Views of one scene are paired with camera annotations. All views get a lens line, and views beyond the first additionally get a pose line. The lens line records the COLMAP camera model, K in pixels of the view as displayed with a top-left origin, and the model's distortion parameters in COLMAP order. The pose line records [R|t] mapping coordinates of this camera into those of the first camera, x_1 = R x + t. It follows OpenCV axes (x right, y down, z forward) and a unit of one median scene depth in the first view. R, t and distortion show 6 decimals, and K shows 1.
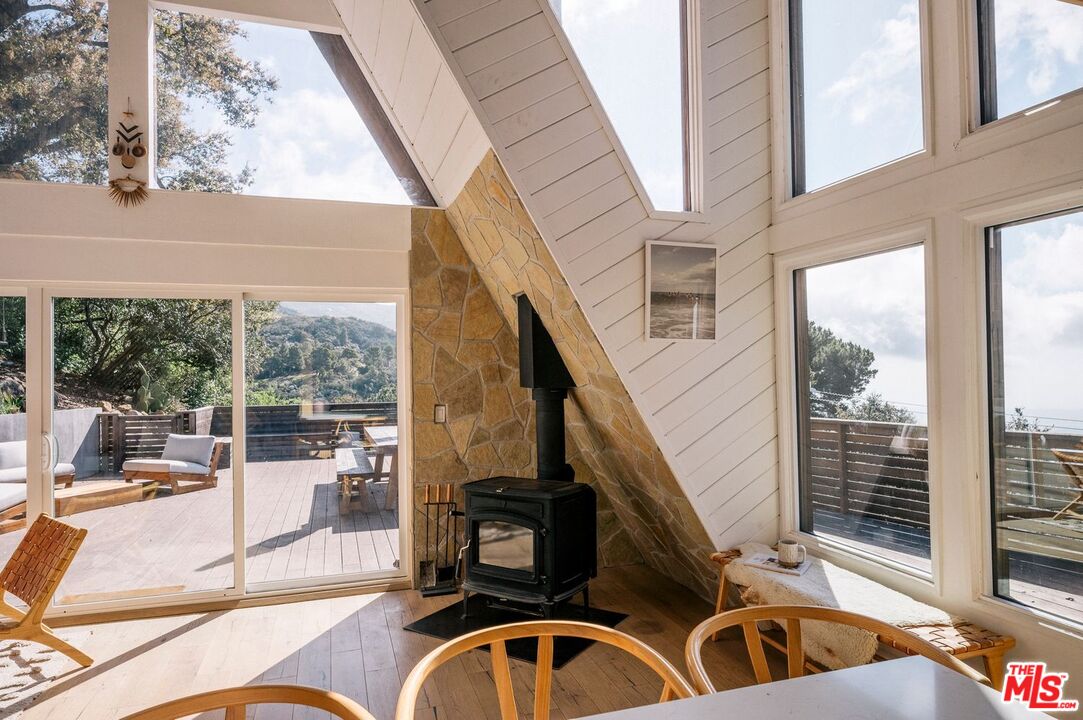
lens RADIAL K [[659.8, 0, 541.5], [0, 659.8, 360.0], [0, 0, 1]] dist [0.004180, 0.000364]
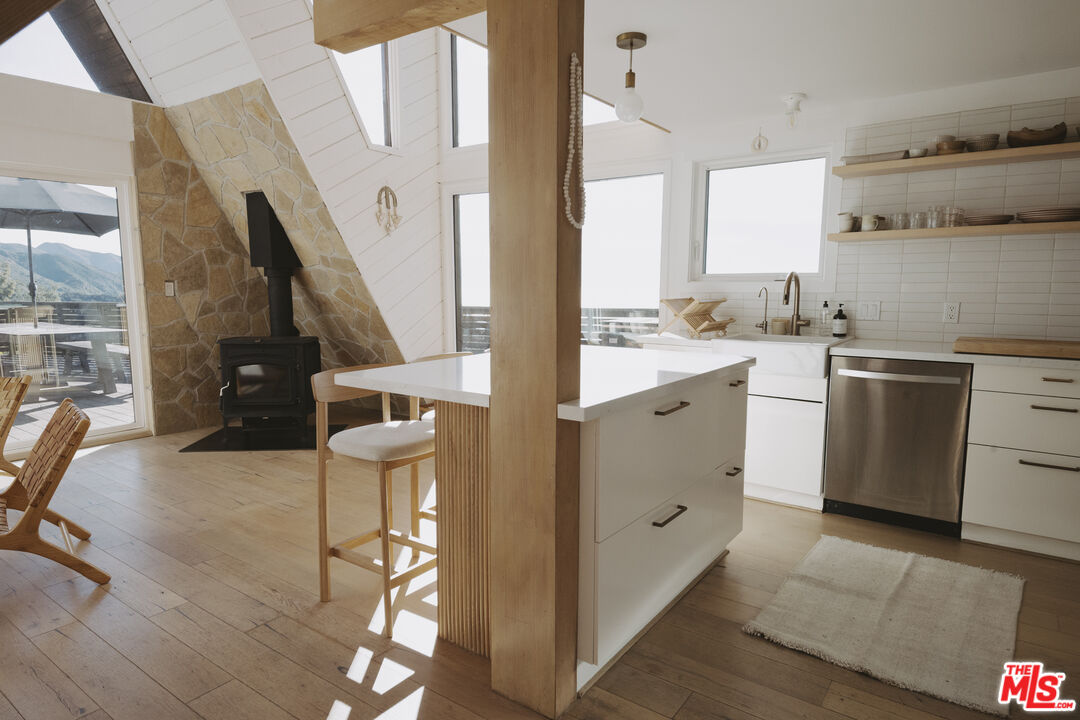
lens RADIAL K [[637.6, 0, 540.0], [0, 637.6, 360.0], [0, 0, 1]] dist [0.000238, -0.000619]
pose [[0.801208, -0.053154, 0.596021, -0.309689], [-0.026897, 0.991841, 0.124610, 0.048104], [-0.597781, -0.115870, 0.793241, -0.307291]]
